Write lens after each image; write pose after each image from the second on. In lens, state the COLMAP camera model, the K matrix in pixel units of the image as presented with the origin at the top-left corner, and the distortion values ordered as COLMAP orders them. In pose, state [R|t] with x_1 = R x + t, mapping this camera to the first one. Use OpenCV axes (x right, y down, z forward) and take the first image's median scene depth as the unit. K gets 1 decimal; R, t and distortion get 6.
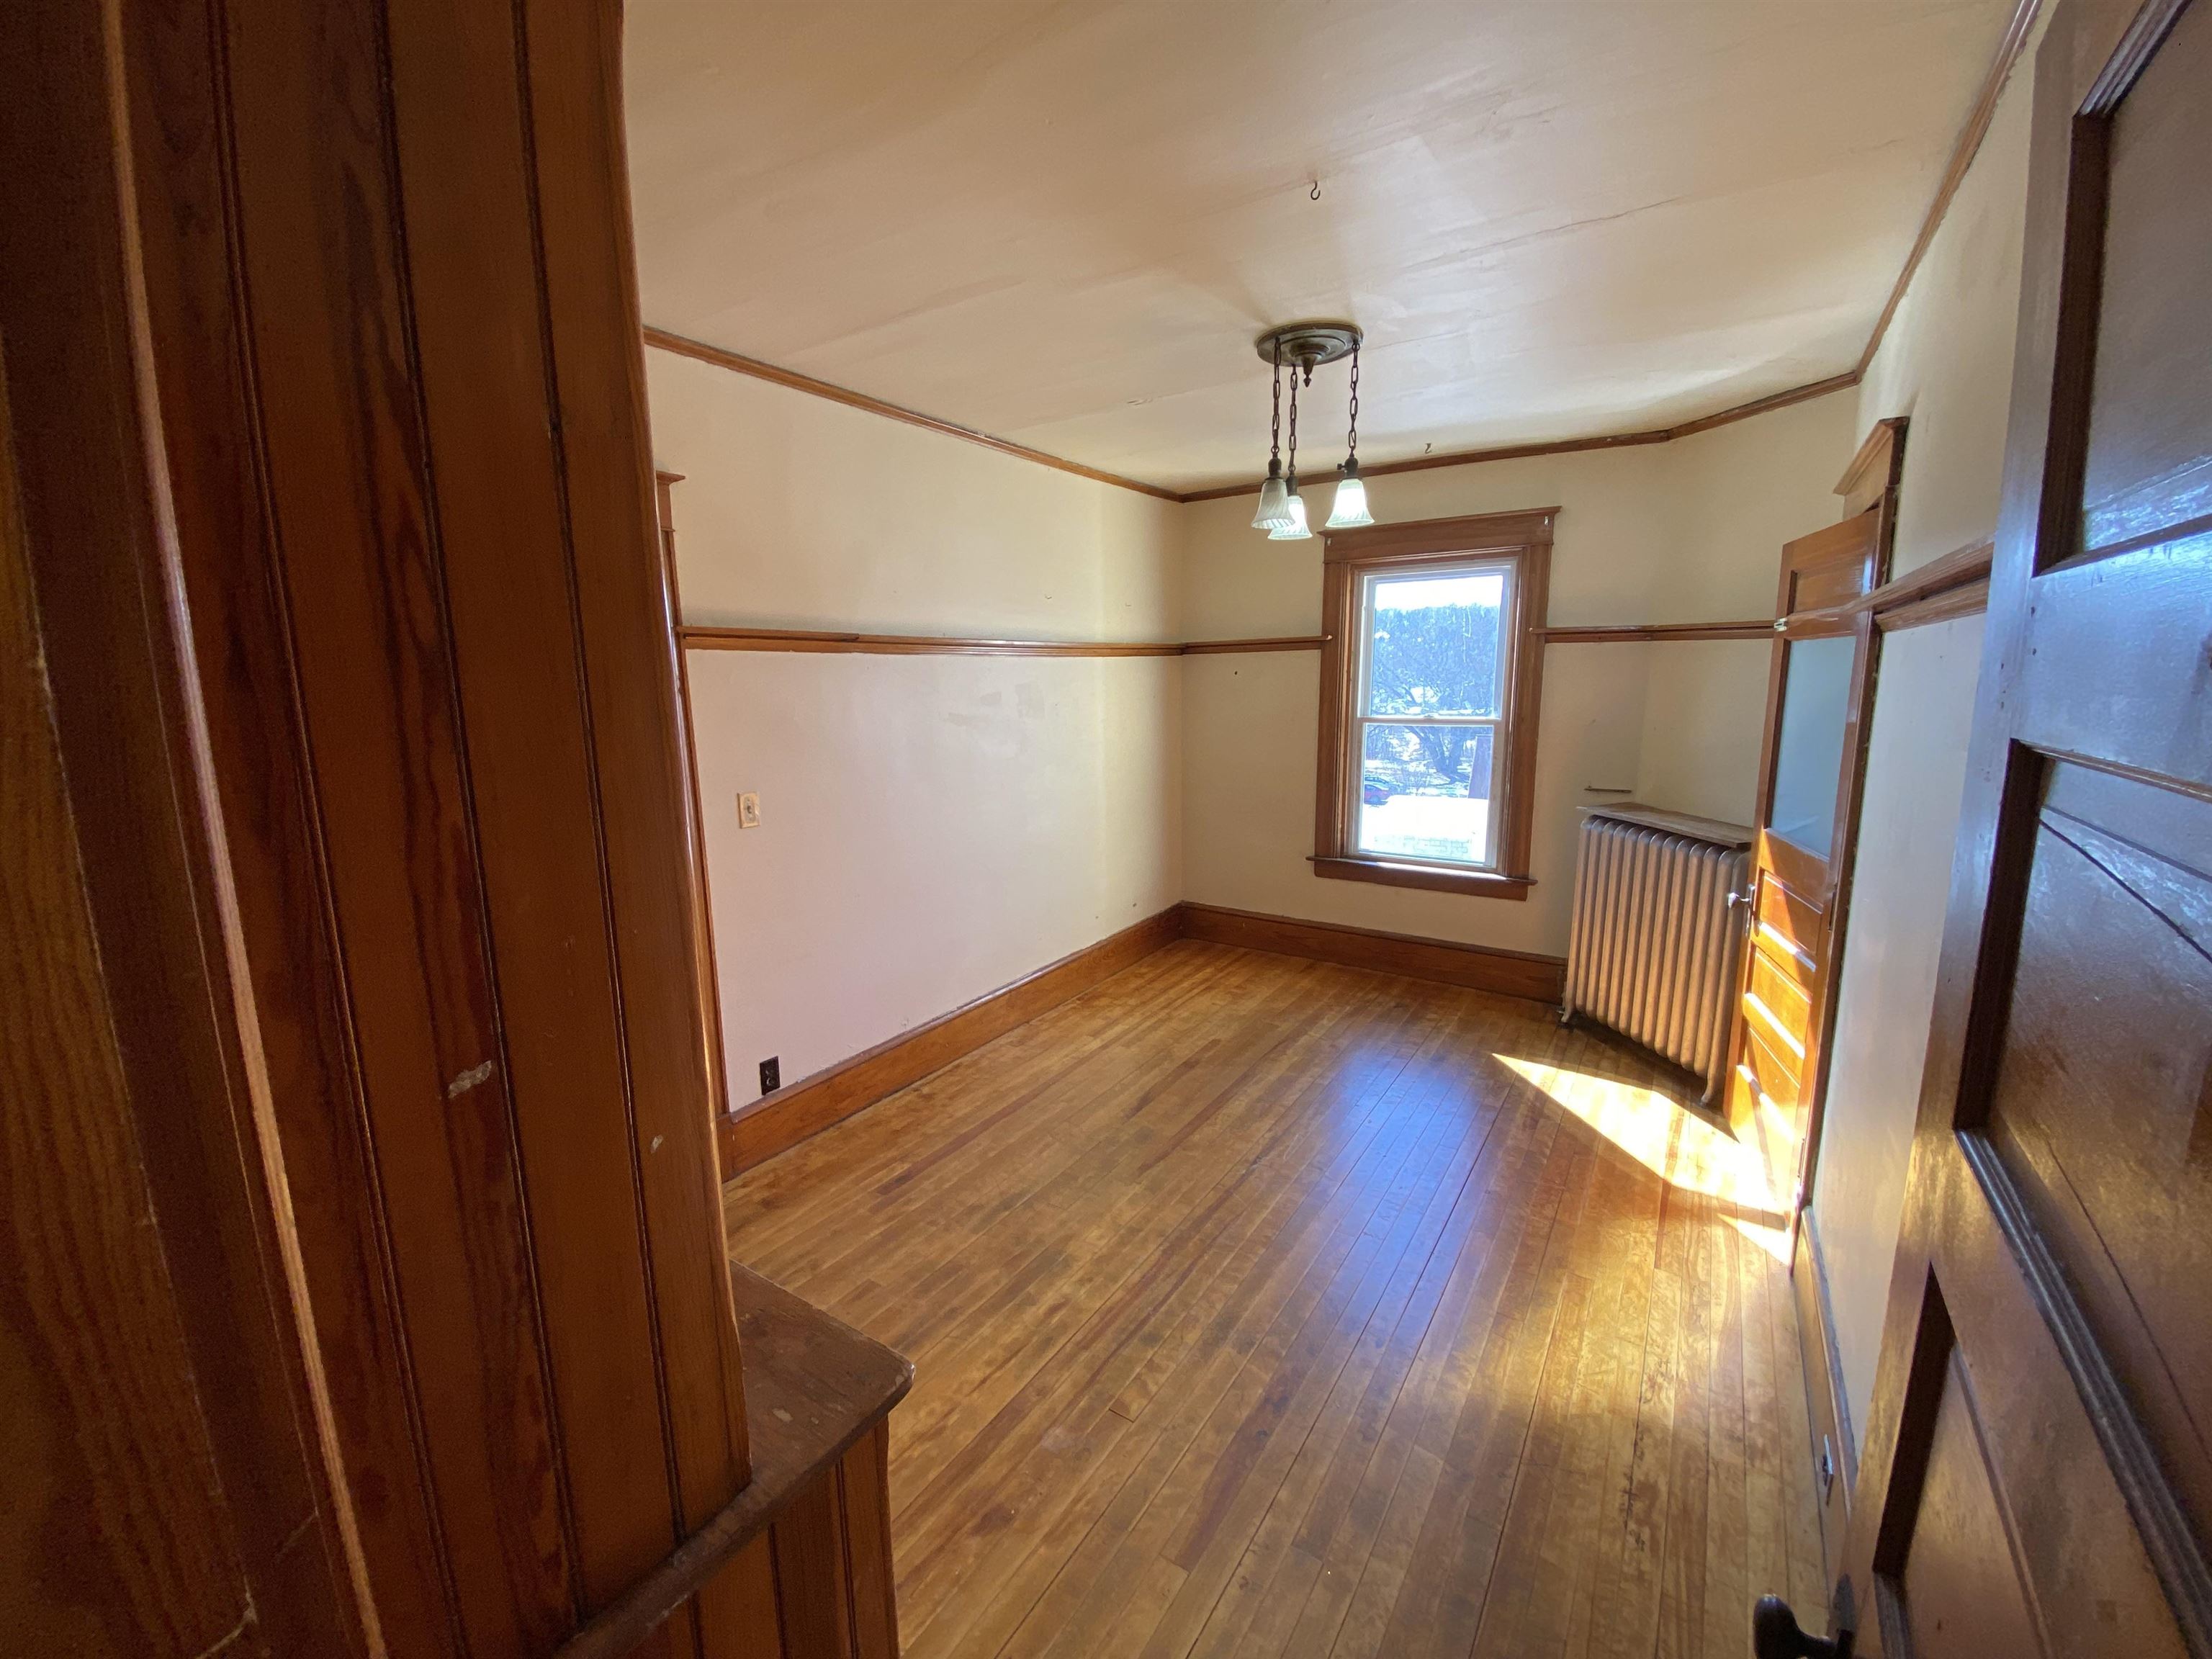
lens RADIAL K [[893.7, 0, 1098.3], [0, 893.7, 827.1], [0, 0, 1]] dist [0.015632, -0.015470]
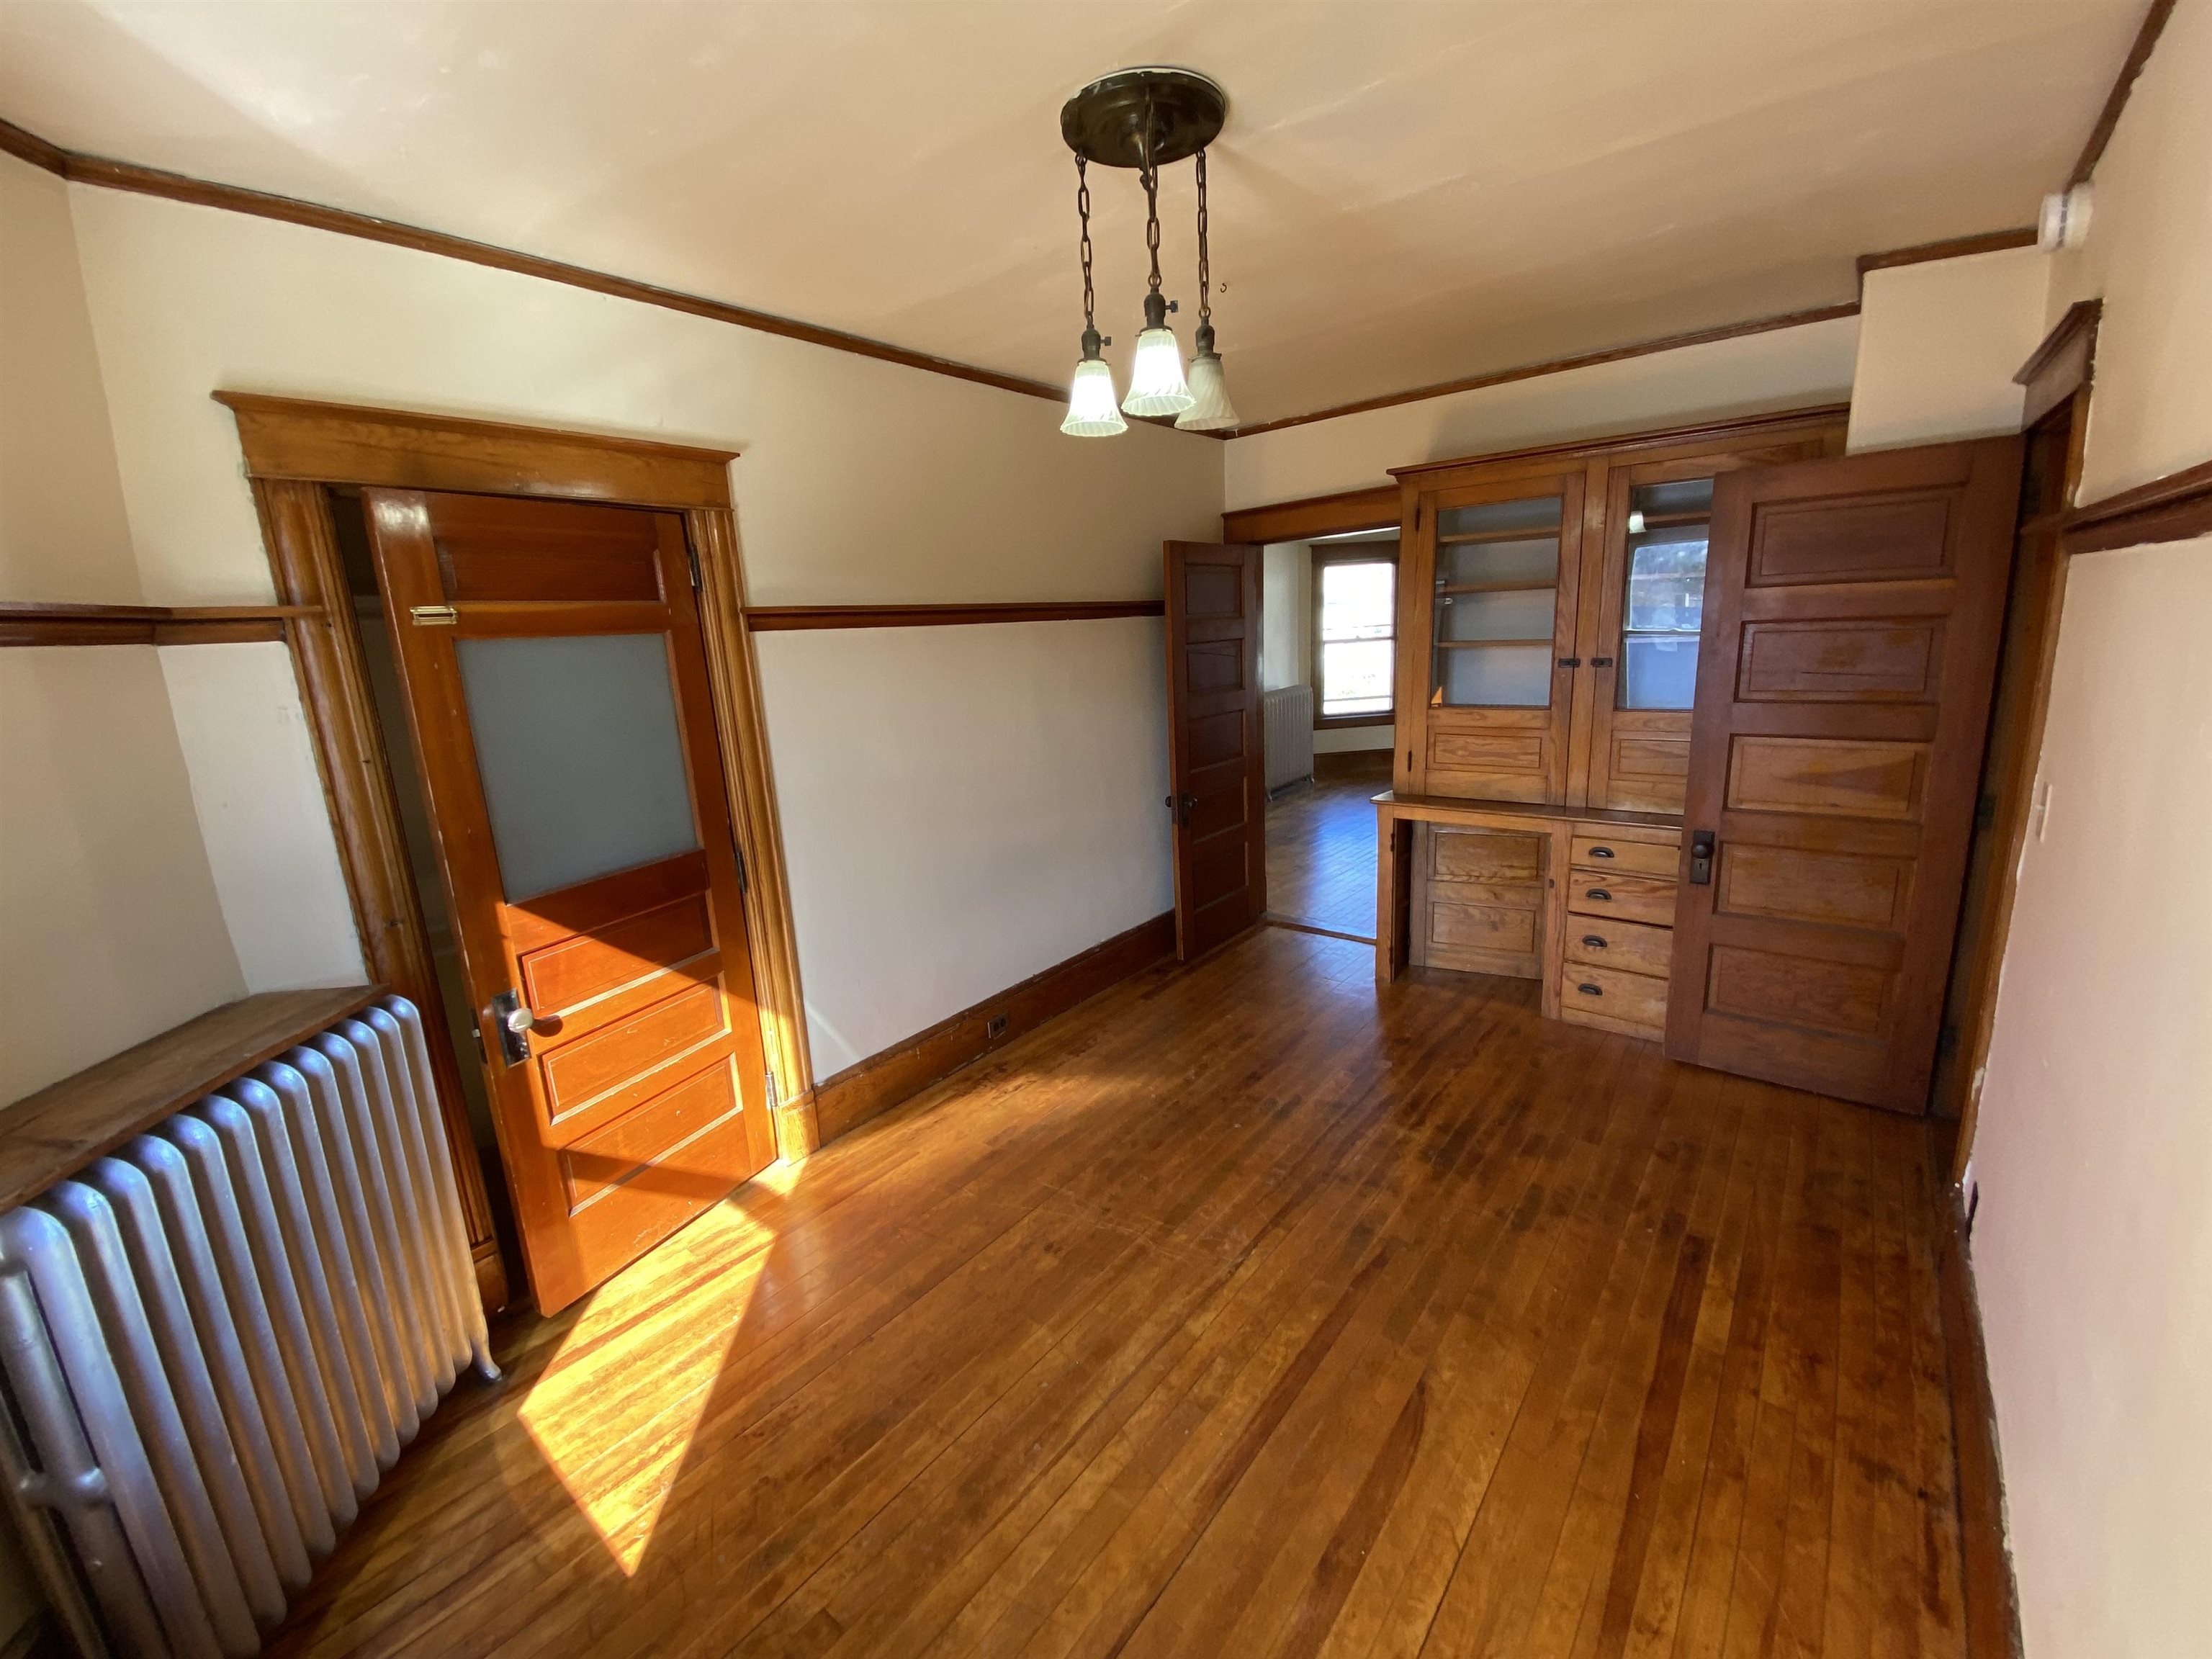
lens RADIAL K [[893.7, 0, 1098.3], [0, 893.7, 827.1], [0, 0, 1]] dist [0.015632, -0.015470]
pose [[-0.994243, 0.041201, 0.098912, 0.201094], [0.075317, 0.925319, 0.371633, -0.282847], [-0.076213, 0.376944, -0.923095, 1.574204]]
